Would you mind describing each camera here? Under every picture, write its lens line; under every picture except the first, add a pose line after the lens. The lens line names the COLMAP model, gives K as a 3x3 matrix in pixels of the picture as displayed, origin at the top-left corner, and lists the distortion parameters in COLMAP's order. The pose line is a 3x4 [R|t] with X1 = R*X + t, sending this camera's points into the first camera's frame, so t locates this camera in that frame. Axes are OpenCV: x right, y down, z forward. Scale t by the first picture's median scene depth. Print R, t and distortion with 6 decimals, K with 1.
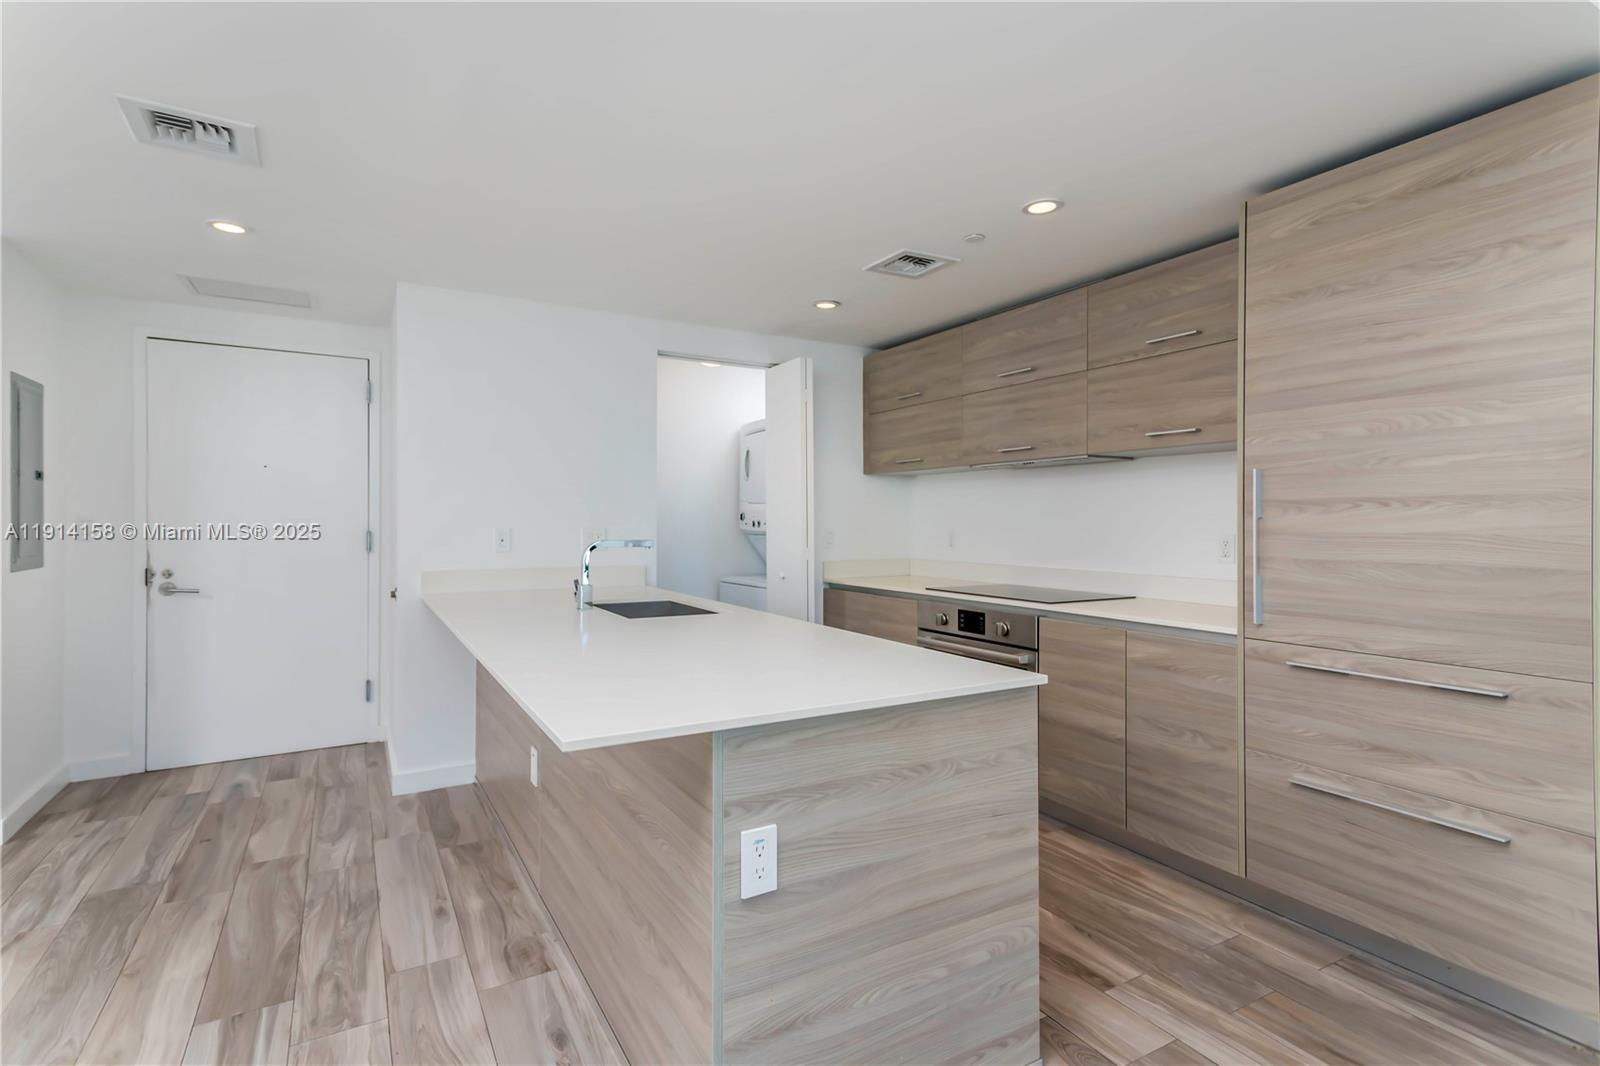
lens RADIAL K [[766.2, 0, 799.3], [0, 766.2, 527.1], [0, 0, 1]] dist [0.024098, -0.000309]
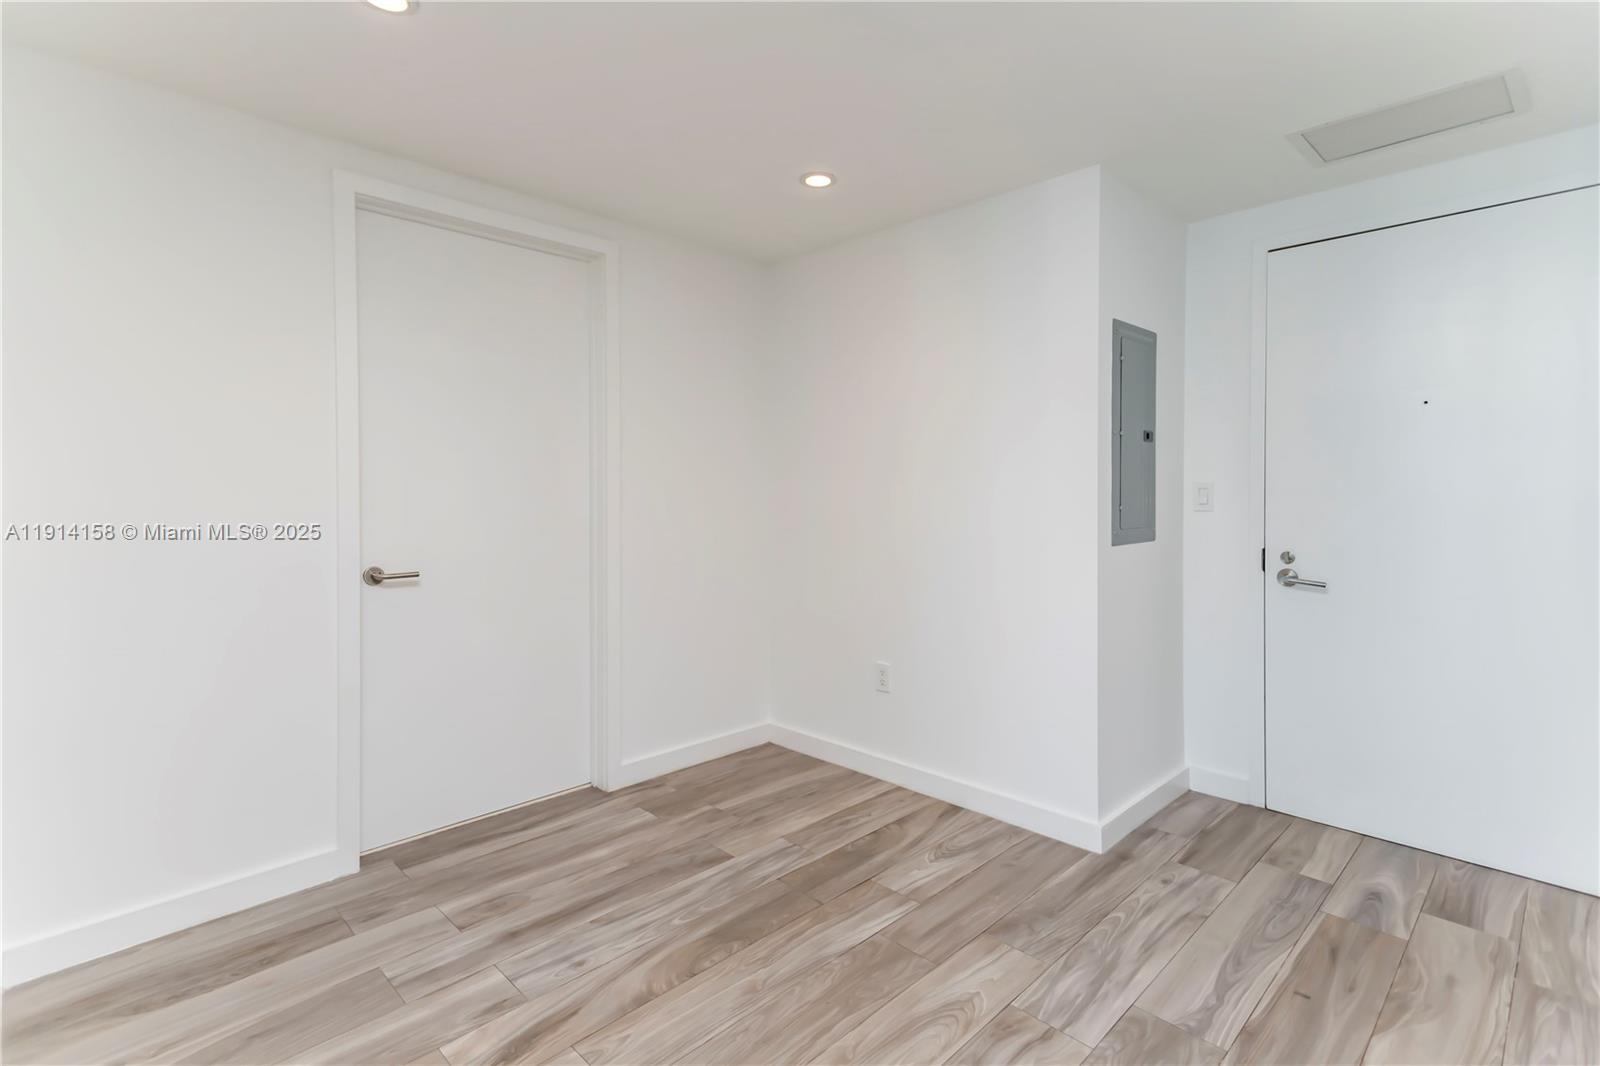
lens RADIAL K [[758.3, 0, 792.9], [0, 758.3, 512.1], [0, 0, 1]] dist [0.024263, 0.000315]
pose [[0.232910, 0.026277, -0.972143, -0.253581], [-0.002268, 0.999647, 0.026478, -0.004150], [0.972496, -0.003962, 0.232887, 0.444949]]
